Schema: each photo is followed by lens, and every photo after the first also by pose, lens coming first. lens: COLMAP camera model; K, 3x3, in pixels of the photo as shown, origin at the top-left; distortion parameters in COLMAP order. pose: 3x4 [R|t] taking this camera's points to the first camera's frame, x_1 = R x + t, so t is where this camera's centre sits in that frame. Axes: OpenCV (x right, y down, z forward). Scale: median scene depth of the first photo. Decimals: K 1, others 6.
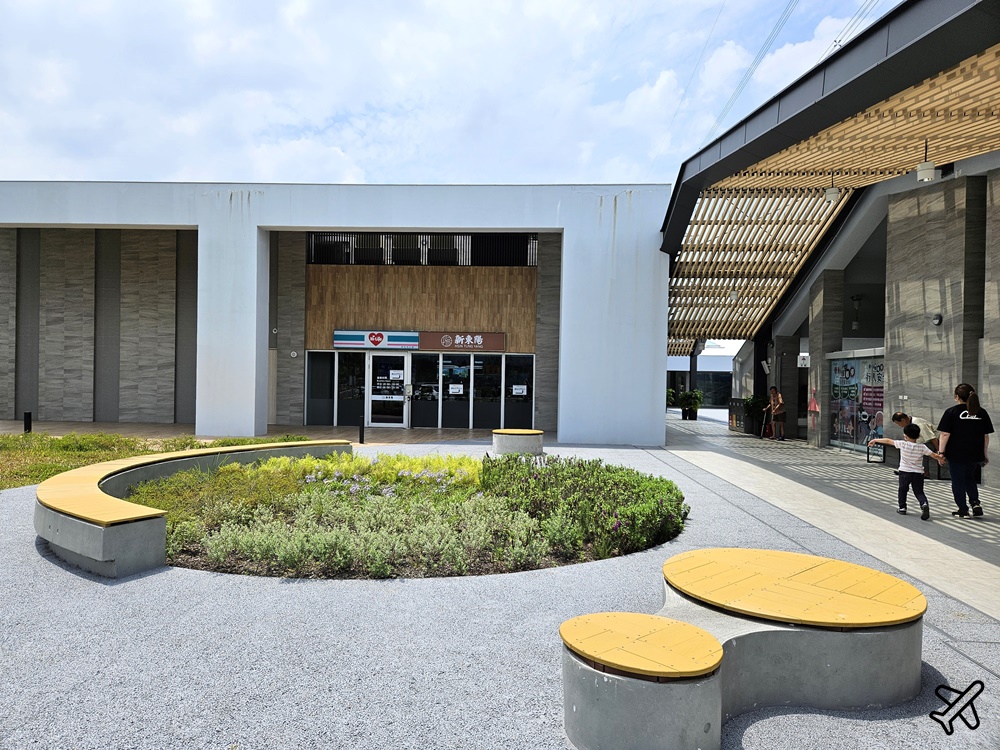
lens RADIAL K [[676.5, 0, 499.3], [0, 676.5, 368.7], [0, 0, 1]] dist [0.088489, -0.021452]
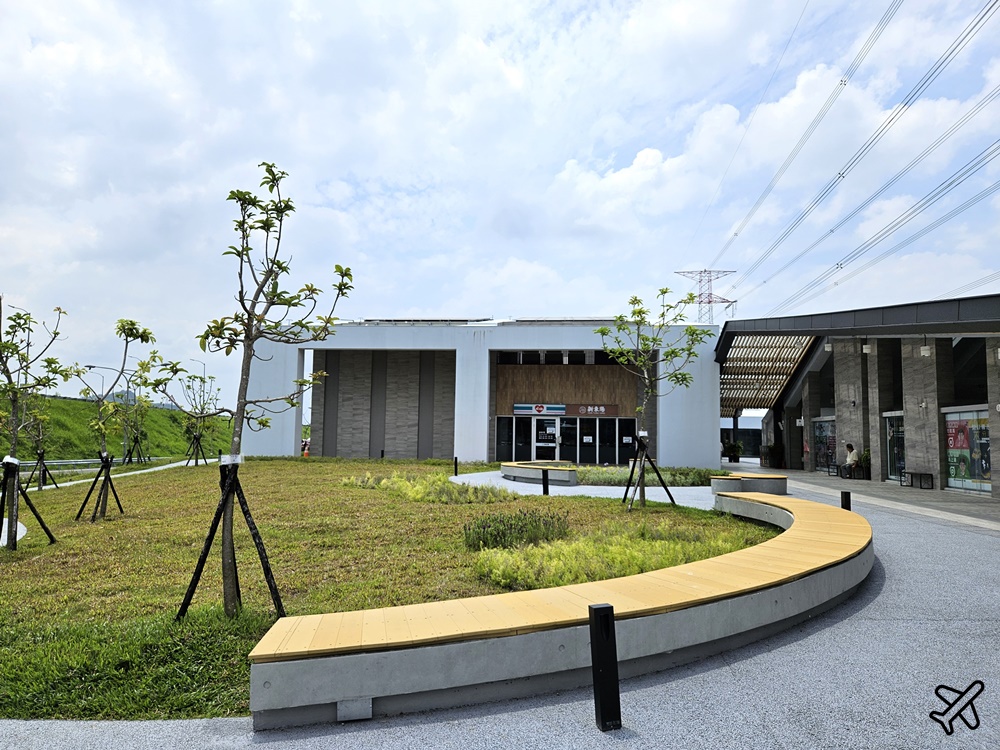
lens RADIAL K [[676.5, 0, 501.2], [0, 676.5, 378.6], [0, 0, 1]] dist [0.088489, -0.021452]
pose [[0.998494, -0.006572, -0.054461, -0.184740], [0.002780, 0.997584, -0.069413, -0.002896], [0.054786, 0.069157, 0.996100, -0.664931]]
